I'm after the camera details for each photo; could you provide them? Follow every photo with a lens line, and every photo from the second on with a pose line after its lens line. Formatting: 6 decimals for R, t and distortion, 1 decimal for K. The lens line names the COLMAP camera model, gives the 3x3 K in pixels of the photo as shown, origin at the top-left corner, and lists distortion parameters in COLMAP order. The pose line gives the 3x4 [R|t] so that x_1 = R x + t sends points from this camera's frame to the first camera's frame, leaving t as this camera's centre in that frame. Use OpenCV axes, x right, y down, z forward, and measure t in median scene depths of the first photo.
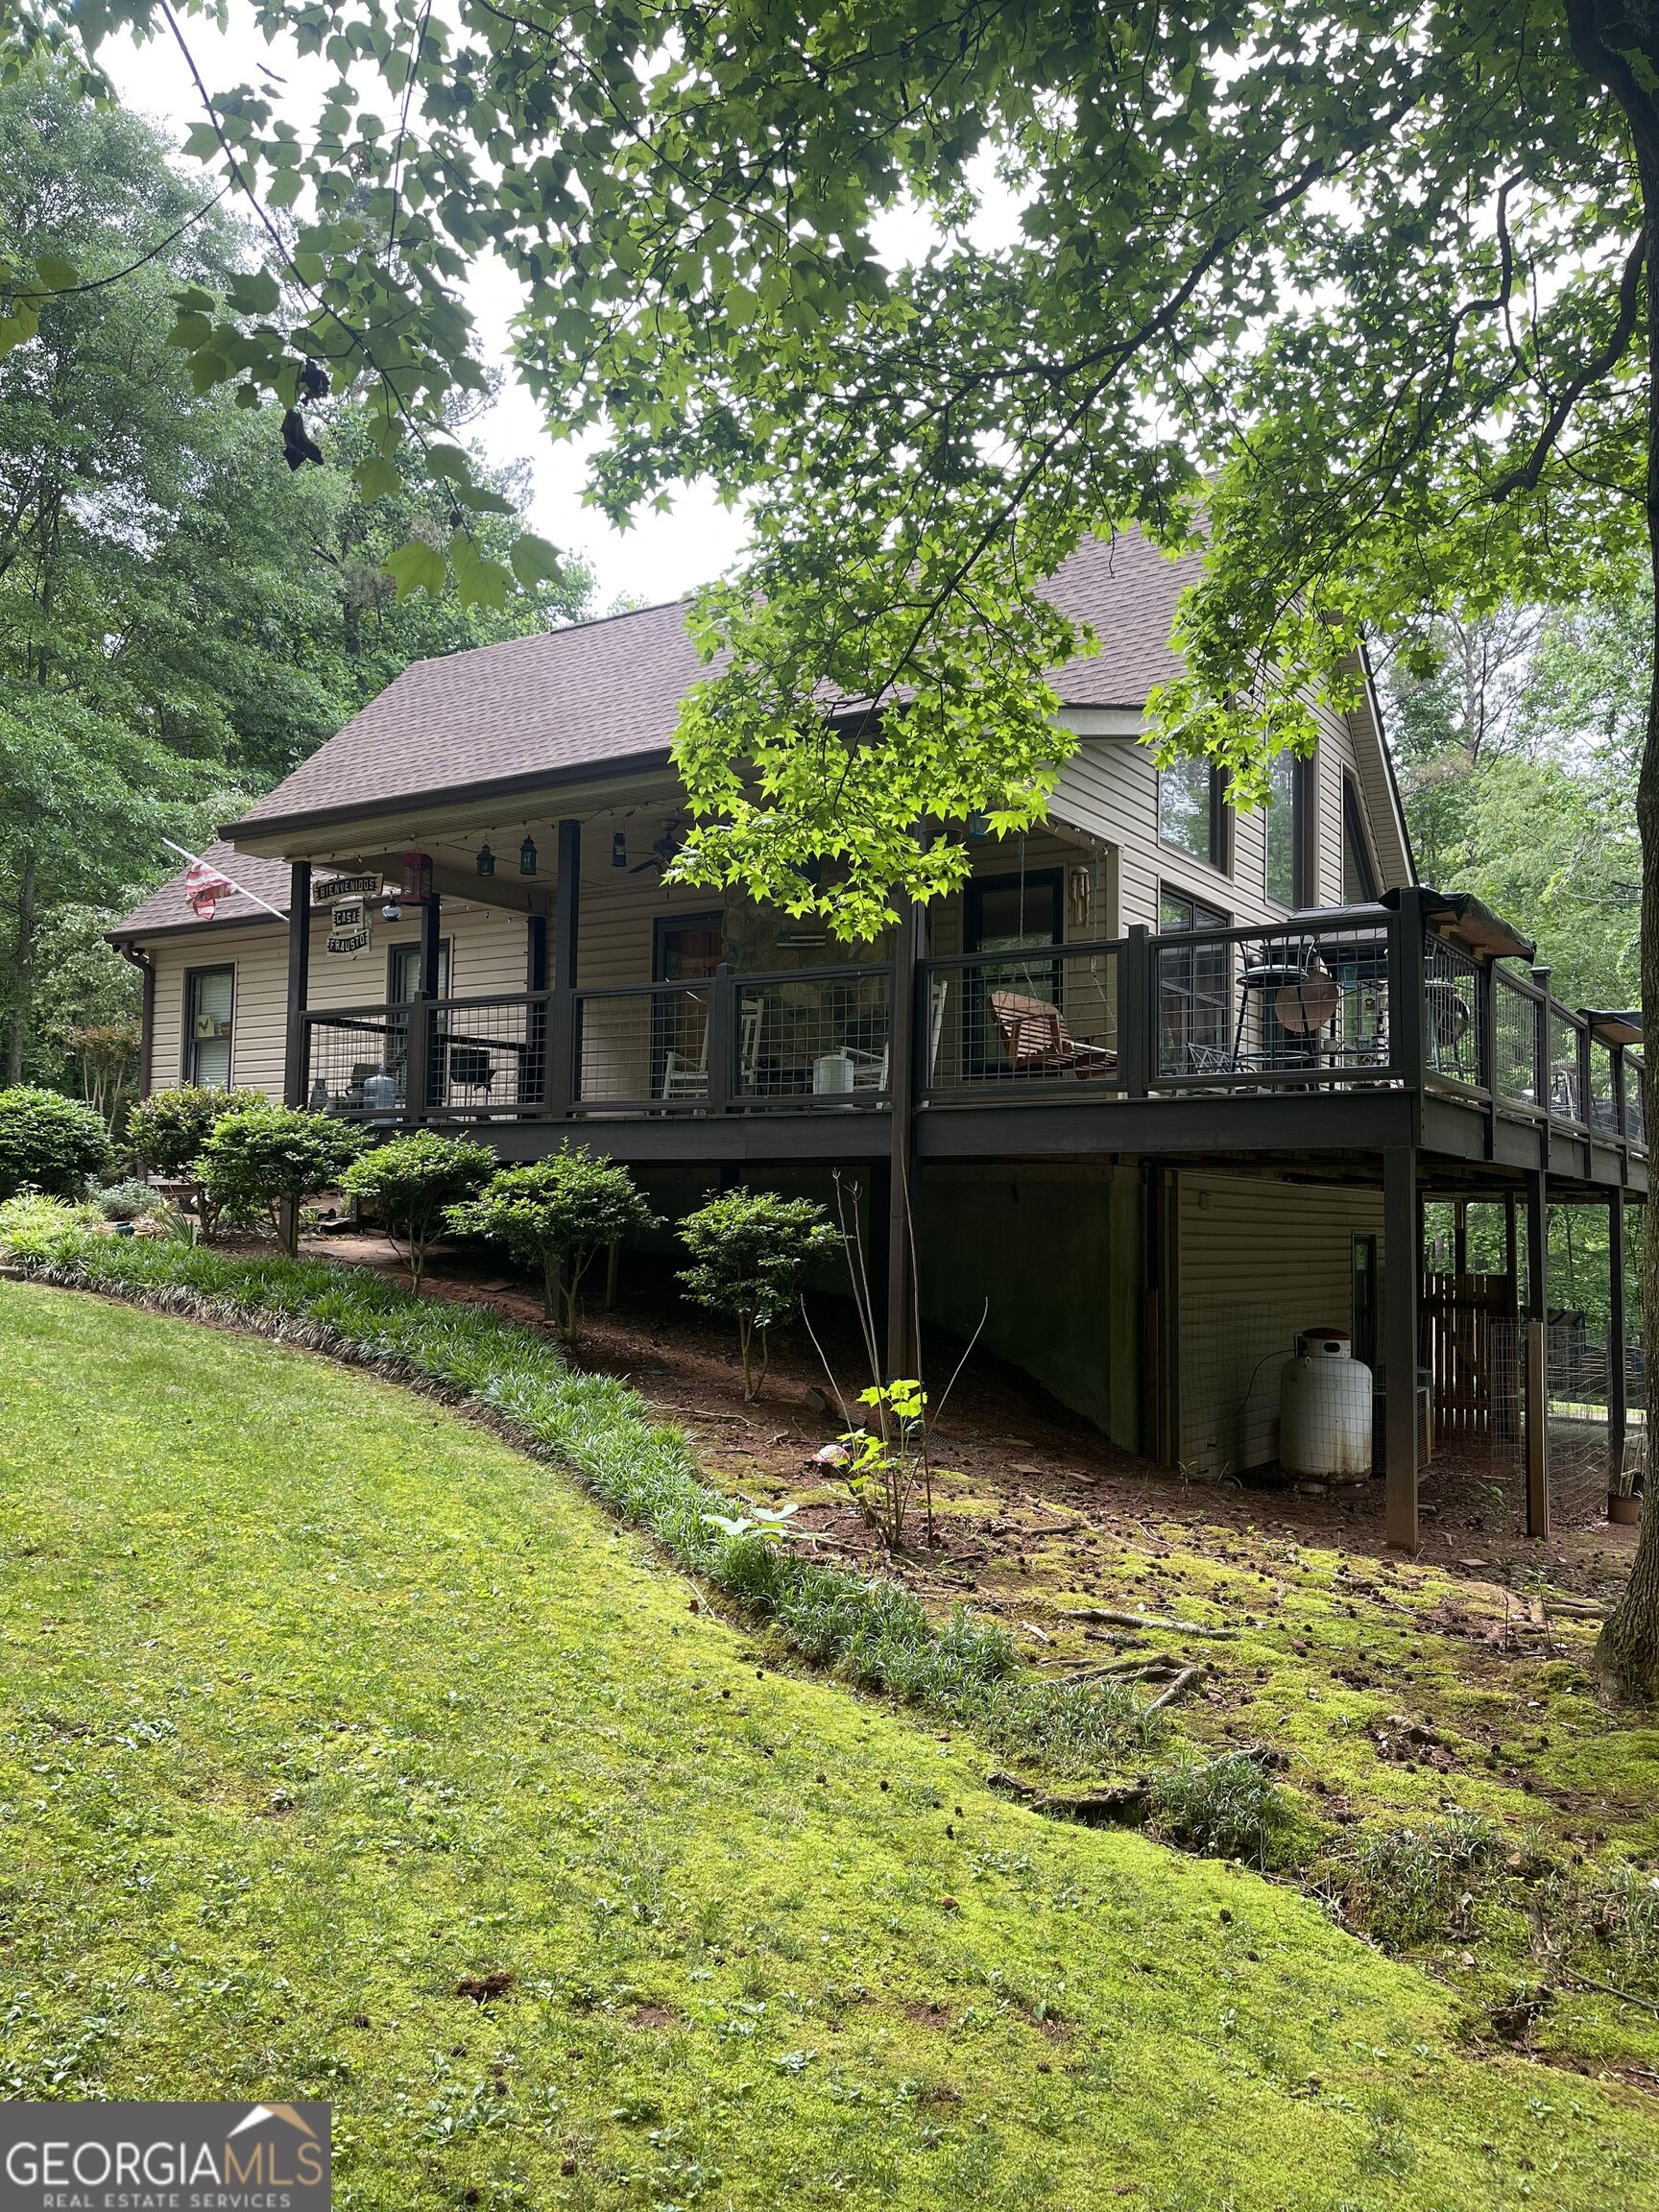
lens RADIAL K [[1662.4, 0, 839.9], [0, 1662.4, 1100.0], [0, 0, 1]] dist [0.042345, -0.019396]
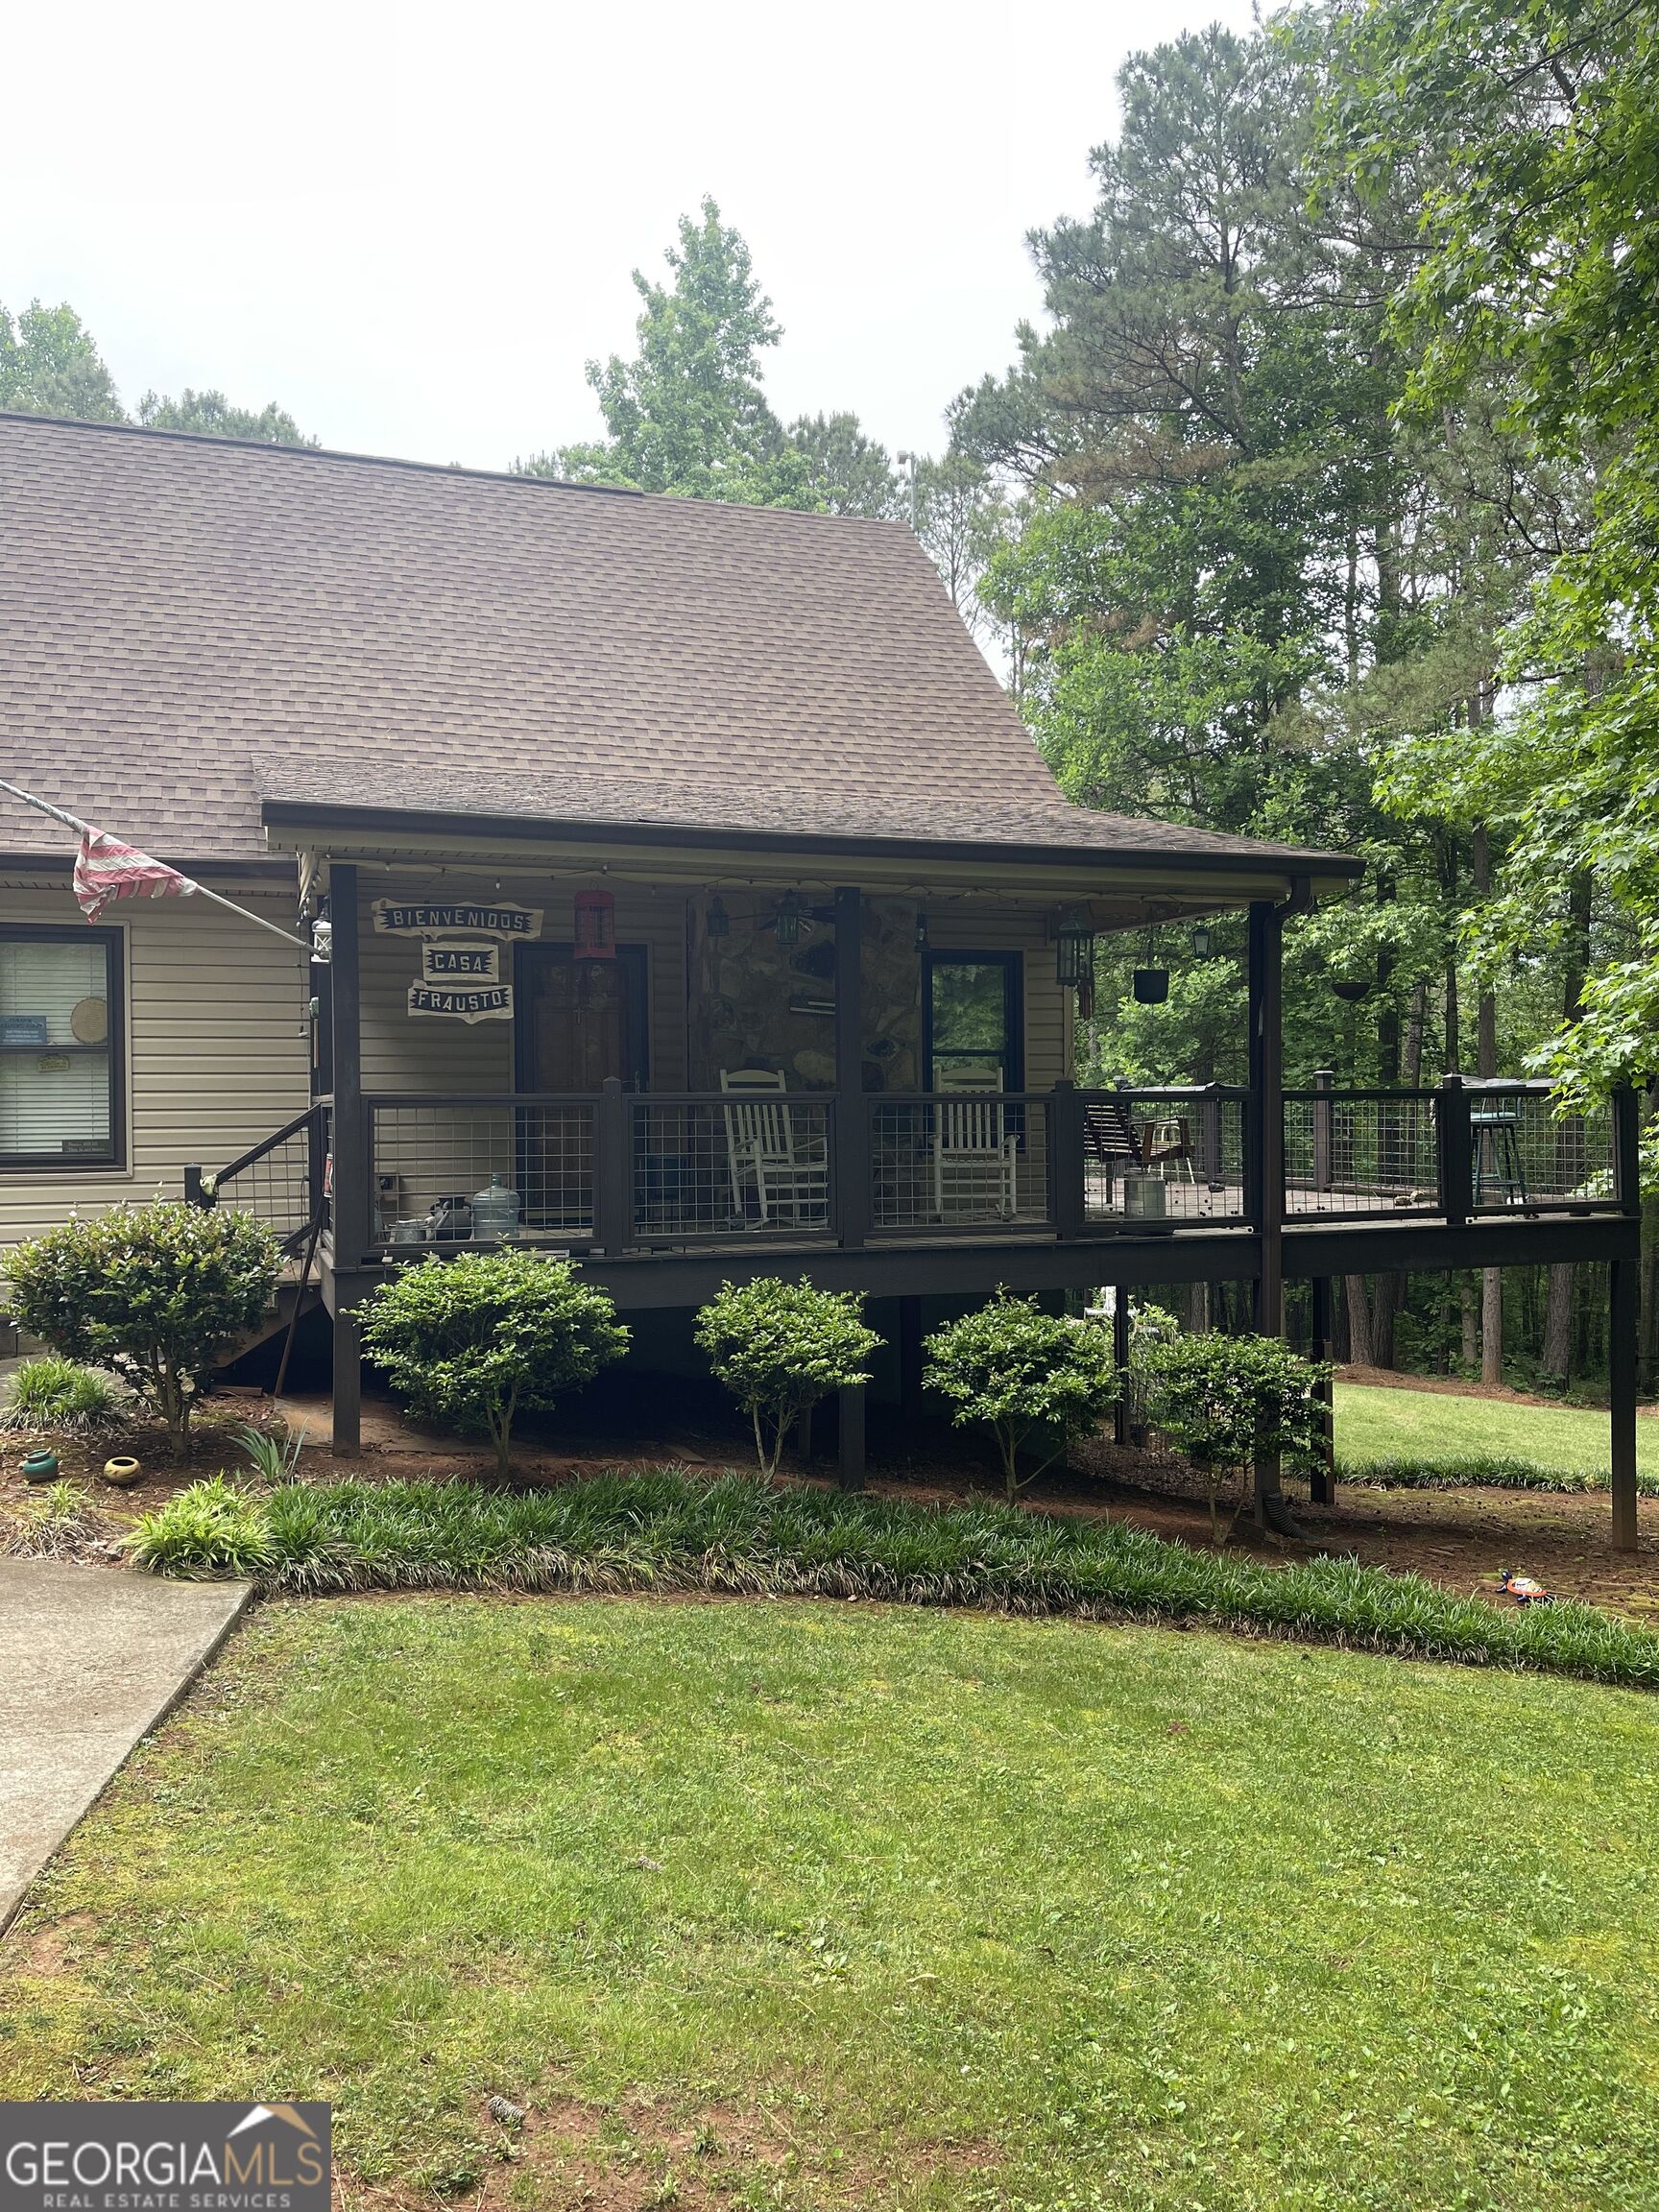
lens RADIAL K [[1662.4, 0, 848.3], [0, 1662.4, 1107.2], [0, 0, 1]] dist [0.042345, -0.019396]
pose [[0.608944, -0.016267, 0.793046, -0.713032], [-0.045206, 0.997453, 0.055171, -0.090975], [-0.791924, -0.069446, 0.606658, 0.427992]]
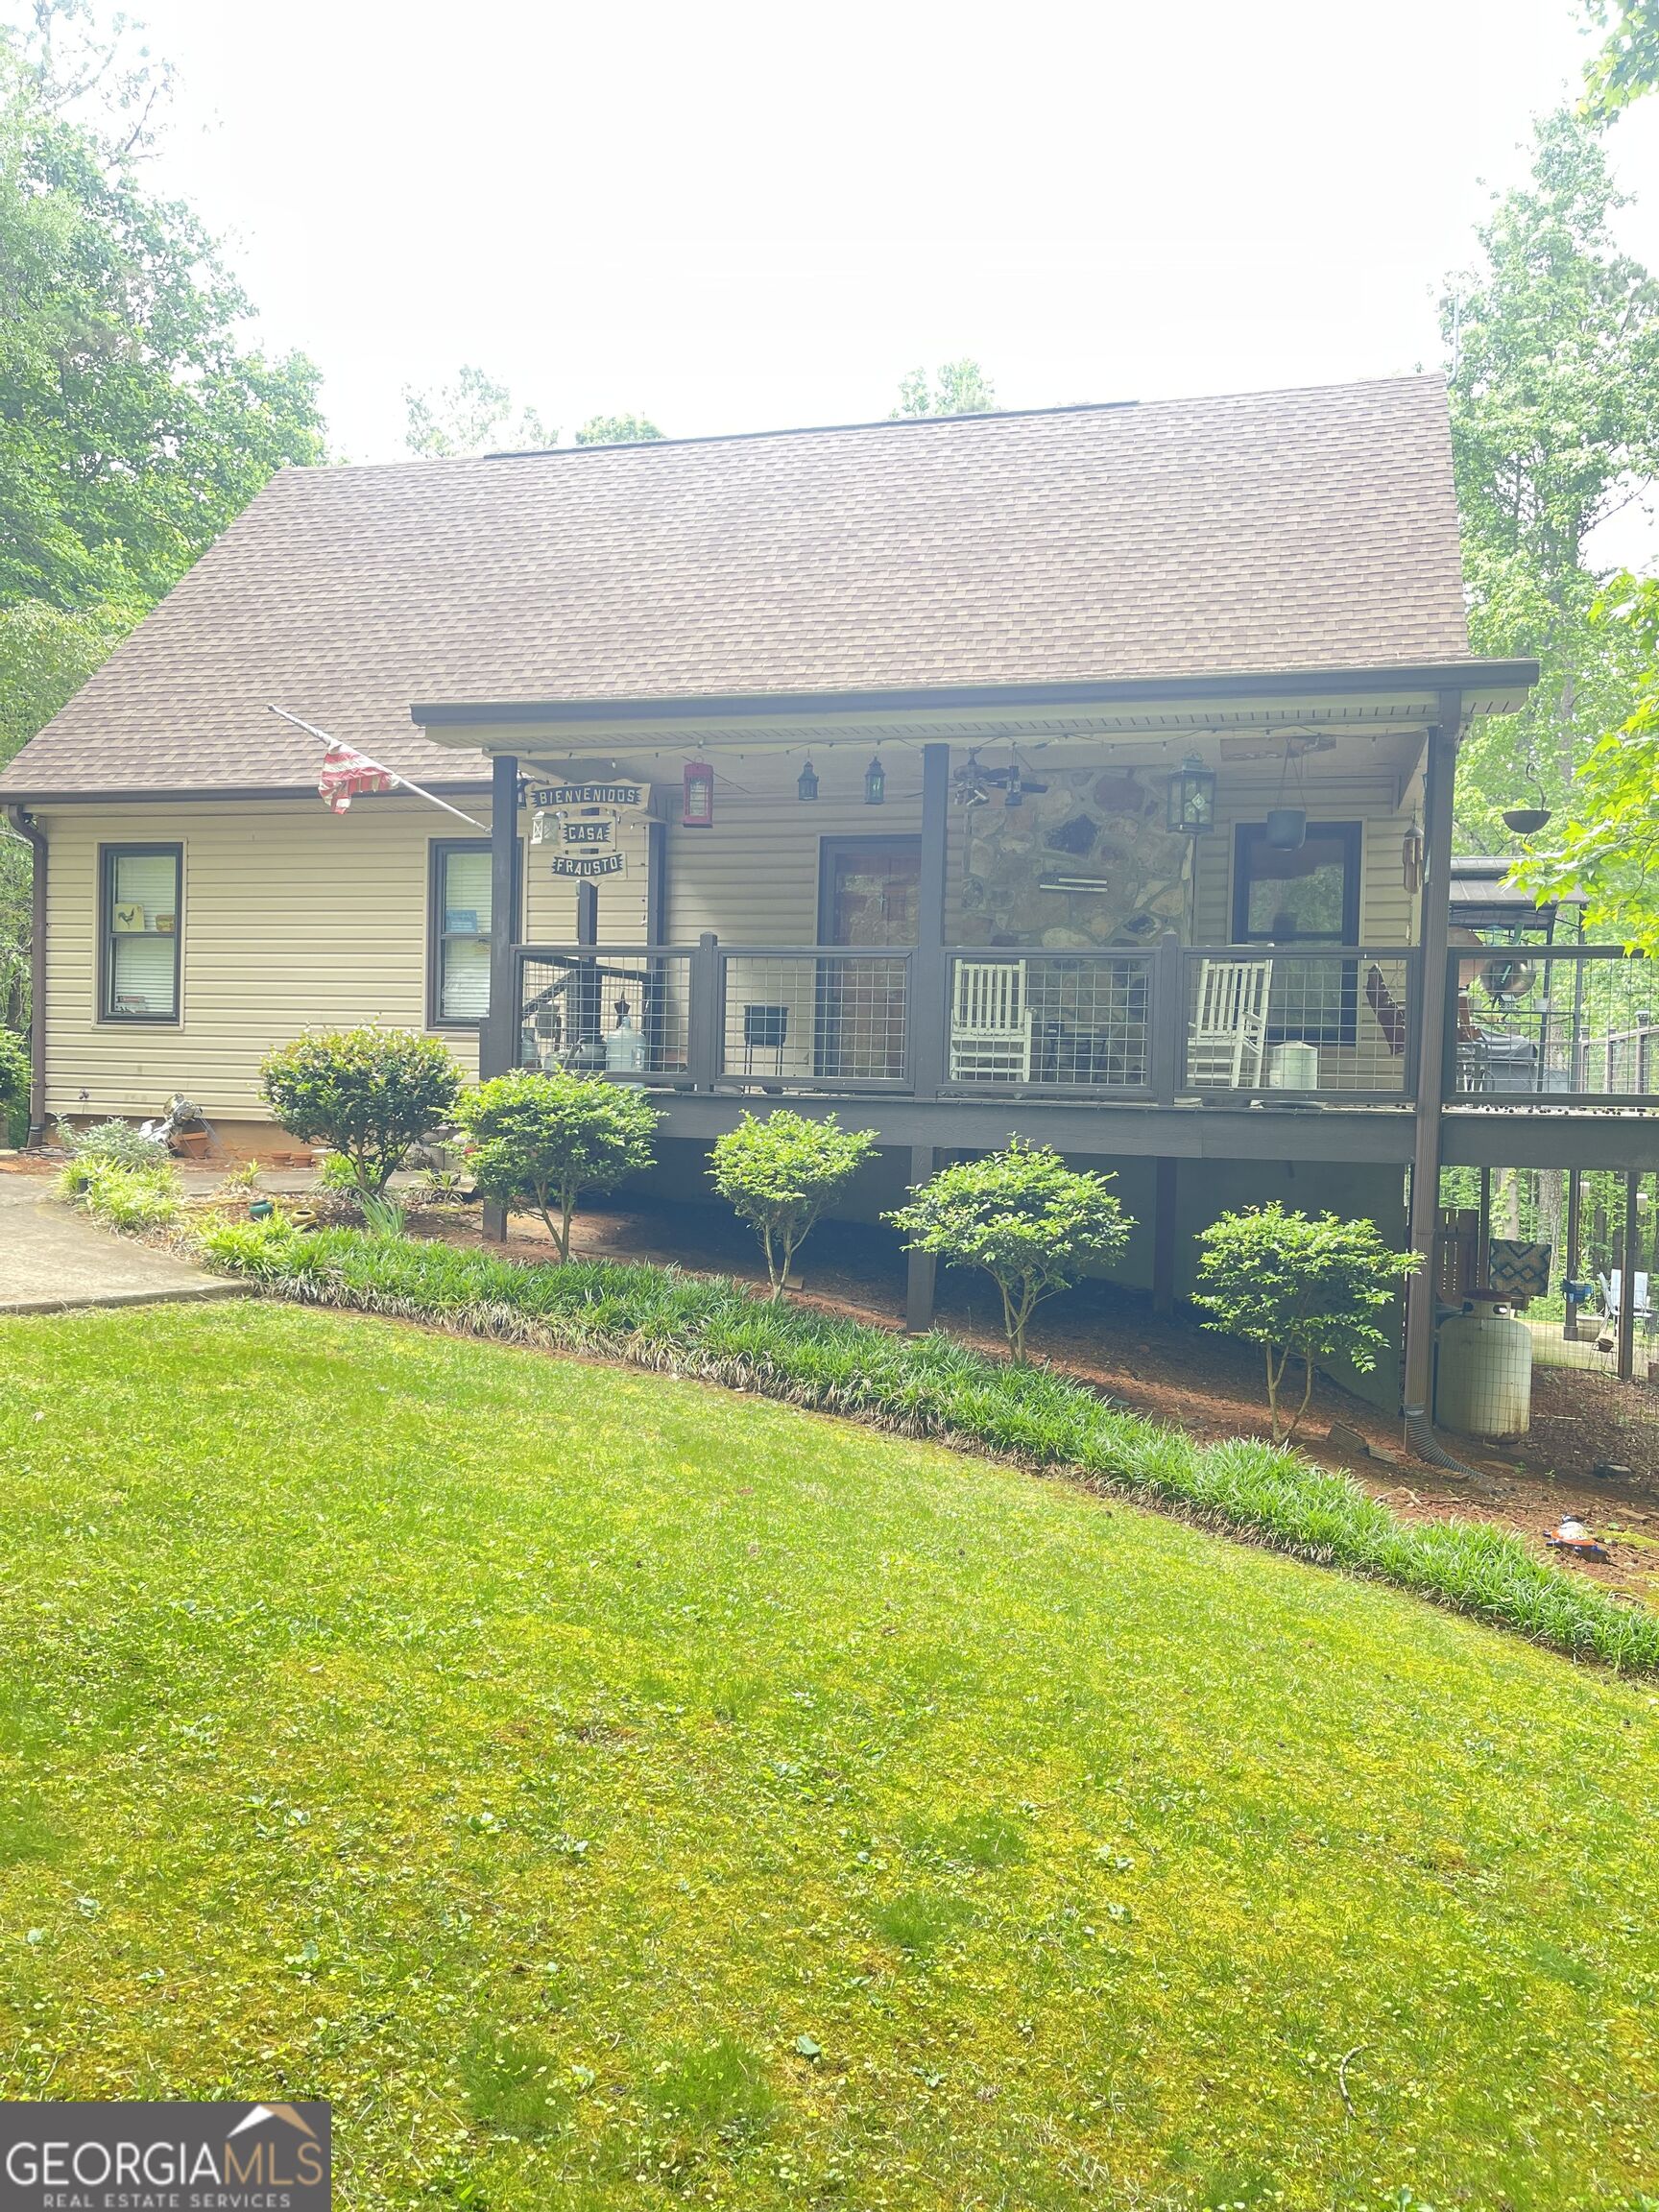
lens RADIAL K [[1662.4, 0, 839.8], [0, 1662.4, 1105.2], [0, 0, 1]] dist [0.042345, -0.019396]
pose [[0.953300, 0.009251, 0.301883, -0.402886], [-0.036903, 0.995610, 0.086023, -0.049431], [-0.299762, -0.093146, 0.949456, 0.168662]]
